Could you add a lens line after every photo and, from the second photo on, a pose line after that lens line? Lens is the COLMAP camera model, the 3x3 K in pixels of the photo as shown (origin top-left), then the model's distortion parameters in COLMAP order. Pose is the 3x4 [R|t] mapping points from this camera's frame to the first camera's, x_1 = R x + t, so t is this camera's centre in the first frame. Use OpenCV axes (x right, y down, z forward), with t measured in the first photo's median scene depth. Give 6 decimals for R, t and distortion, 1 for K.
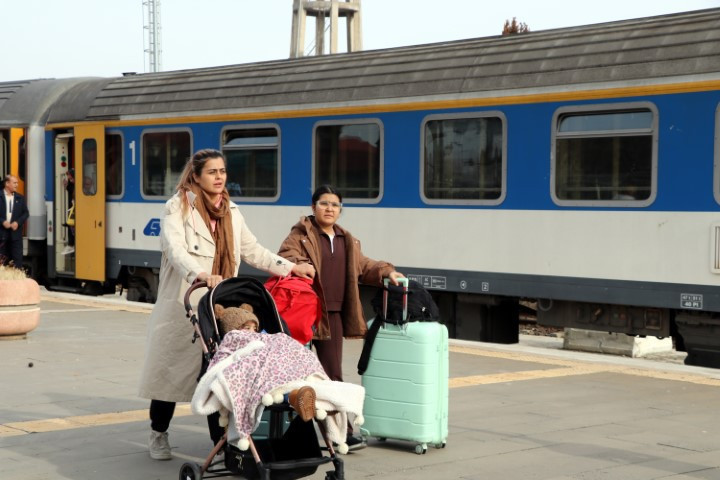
lens RADIAL K [[1406.5, 0, 360.3], [0, 1406.5, 240.7], [0, 0, 1]] dist [0.417029, 0.000000]
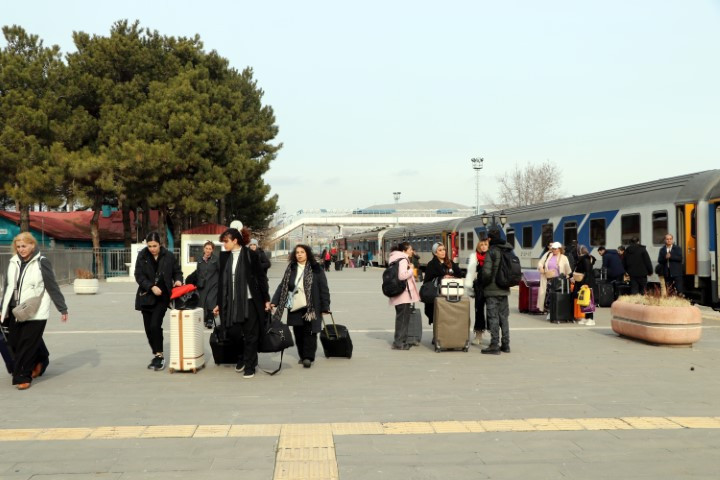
lens RADIAL K [[798.5, 0, 359.6], [0, 798.5, 242.4], [0, 0, 1]] dist [0.018063, 0.000000]
pose [[0.799499, -0.027856, -0.600022, -0.009776], [0.004731, 0.999185, -0.040084, -0.004828], [0.600649, 0.029208, 0.798979, 0.113556]]
